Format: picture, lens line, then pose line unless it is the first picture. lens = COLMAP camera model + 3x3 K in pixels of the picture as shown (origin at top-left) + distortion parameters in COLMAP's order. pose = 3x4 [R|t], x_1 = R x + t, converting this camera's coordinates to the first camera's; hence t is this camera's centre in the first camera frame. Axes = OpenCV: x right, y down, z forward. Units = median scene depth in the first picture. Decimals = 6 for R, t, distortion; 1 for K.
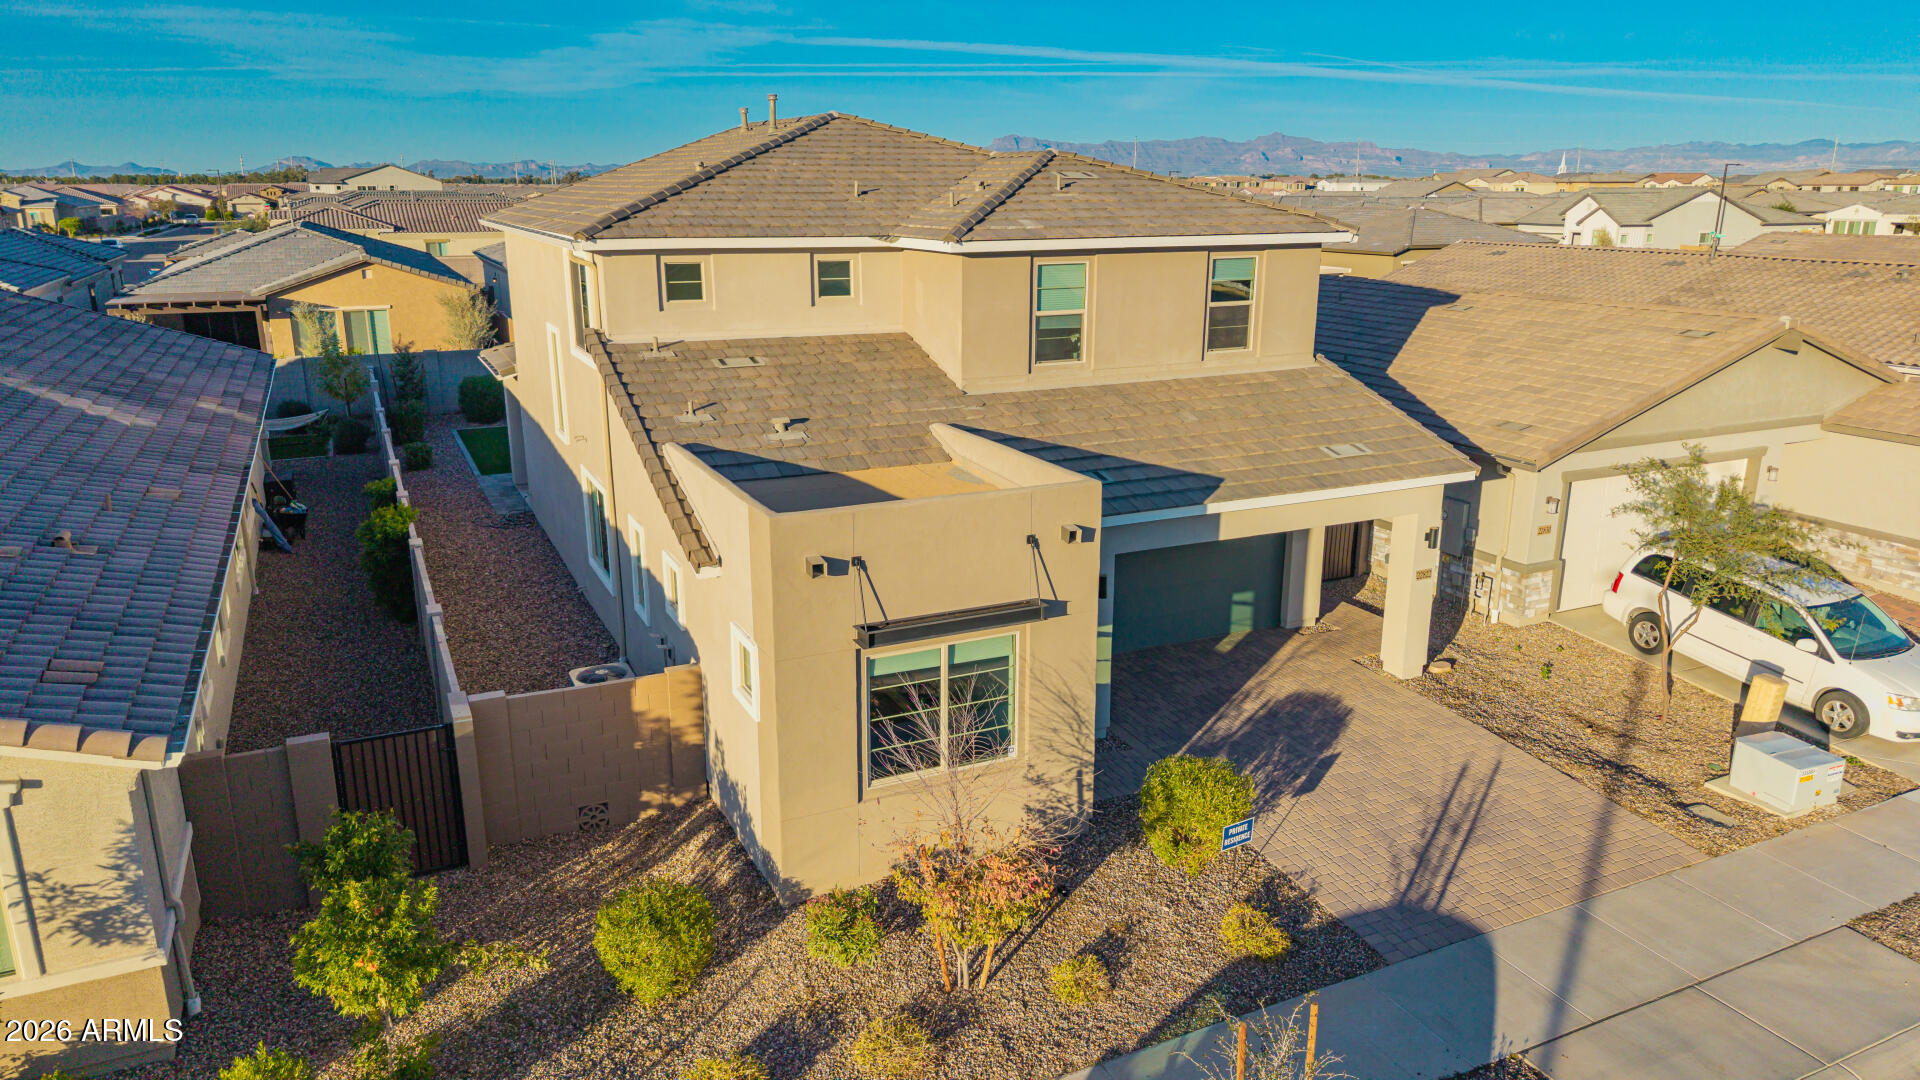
lens RADIAL K [[1282.7, 0, 962.7], [0, 1282.7, 545.3], [0, 0, 1]] dist [0.032869, -0.037842]
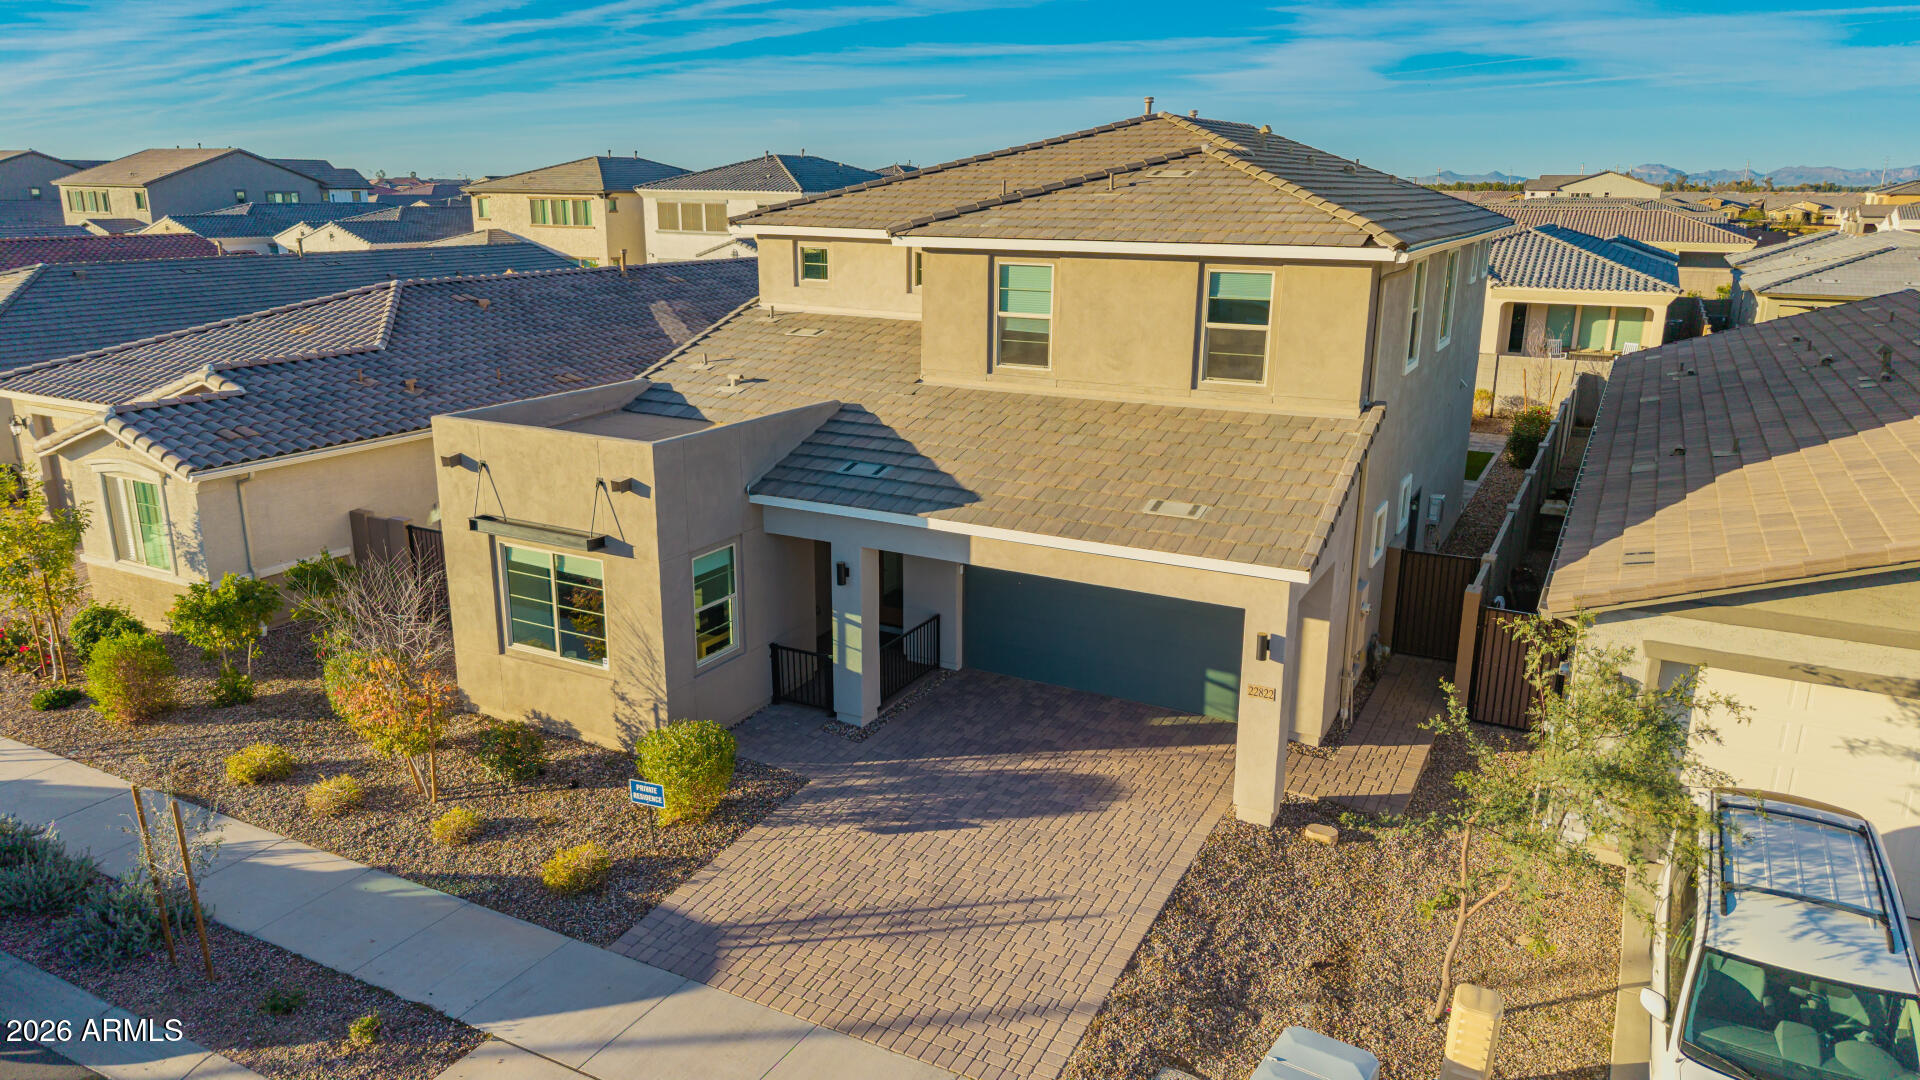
lens RADIAL K [[1282.7, 0, 962.7], [0, 1282.7, 545.3], [0, 0, 1]] dist [0.032869, -0.037842]
pose [[0.596744, 0.220387, -0.771574, 0.883025], [-0.224766, 0.968961, 0.102931, -0.108693], [0.770310, 0.112000, 0.627757, 0.398388]]
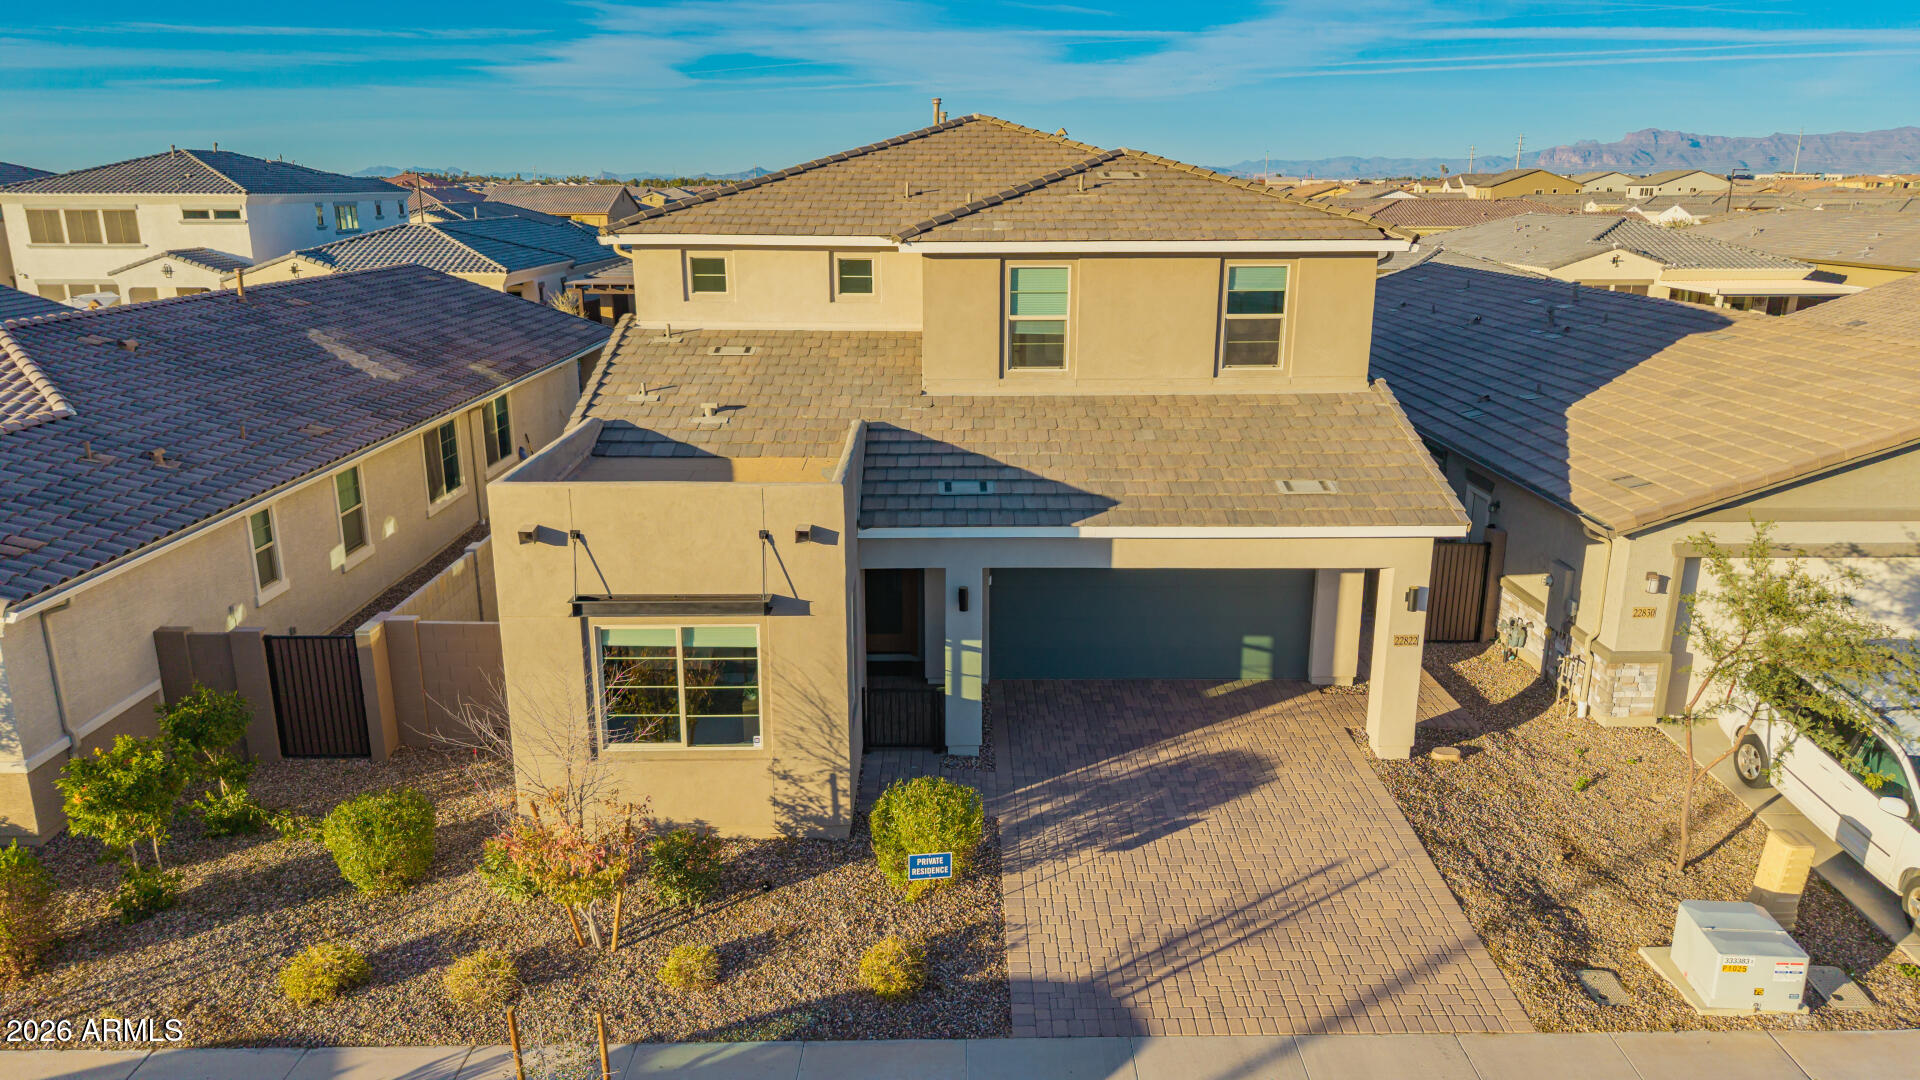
lens RADIAL K [[1282.7, 0, 962.7], [0, 1282.7, 545.3], [0, 0, 1]] dist [0.032869, -0.037842]
pose [[0.907746, 0.113007, -0.404013, 0.460267], [-0.113370, 0.993284, 0.023111, -0.028605], [0.403912, 0.024824, 0.914461, 0.103010]]
